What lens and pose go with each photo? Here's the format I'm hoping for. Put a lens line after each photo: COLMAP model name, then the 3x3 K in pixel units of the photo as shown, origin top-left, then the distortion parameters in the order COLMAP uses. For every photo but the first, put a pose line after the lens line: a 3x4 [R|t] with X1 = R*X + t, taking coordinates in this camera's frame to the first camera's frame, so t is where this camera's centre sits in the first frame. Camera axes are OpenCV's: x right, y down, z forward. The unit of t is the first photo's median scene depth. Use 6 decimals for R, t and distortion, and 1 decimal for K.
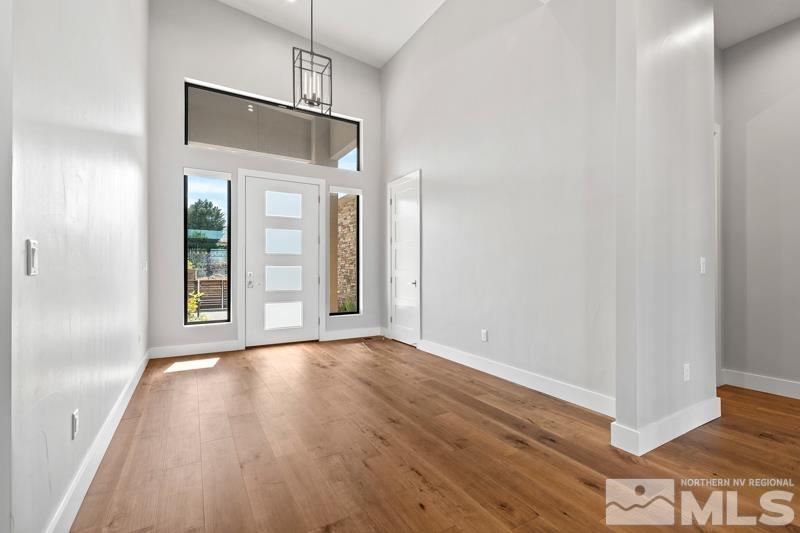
lens RADIAL K [[355.4, 0, 398.9], [0, 355.4, 264.6], [0, 0, 1]] dist [0.002829, -0.000874]
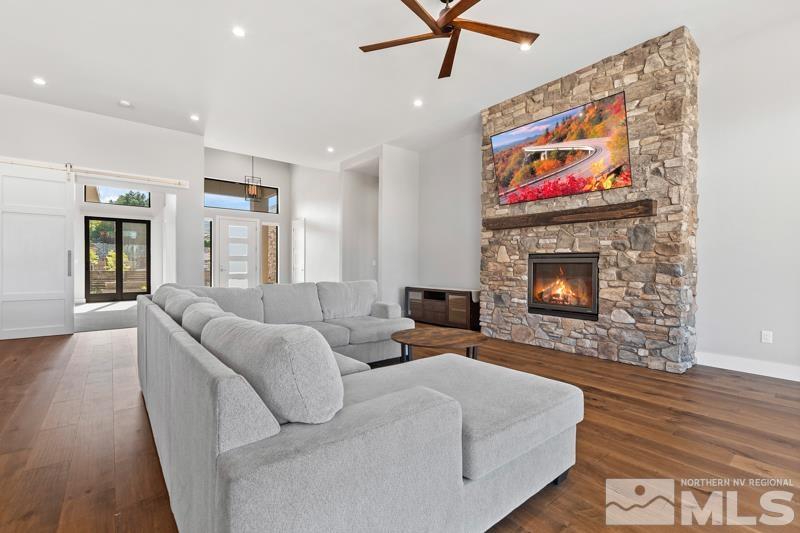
lens RADIAL K [[355.4, 0, 399.7], [0, 355.4, 267.3], [0, 0, 1]] dist [0.002829, -0.000874]
pose [[0.987634, 0.003201, 0.156746, 0.257106], [-0.007350, 0.999638, 0.025897, -0.023196], [-0.156606, -0.026729, 0.987299, -1.102560]]
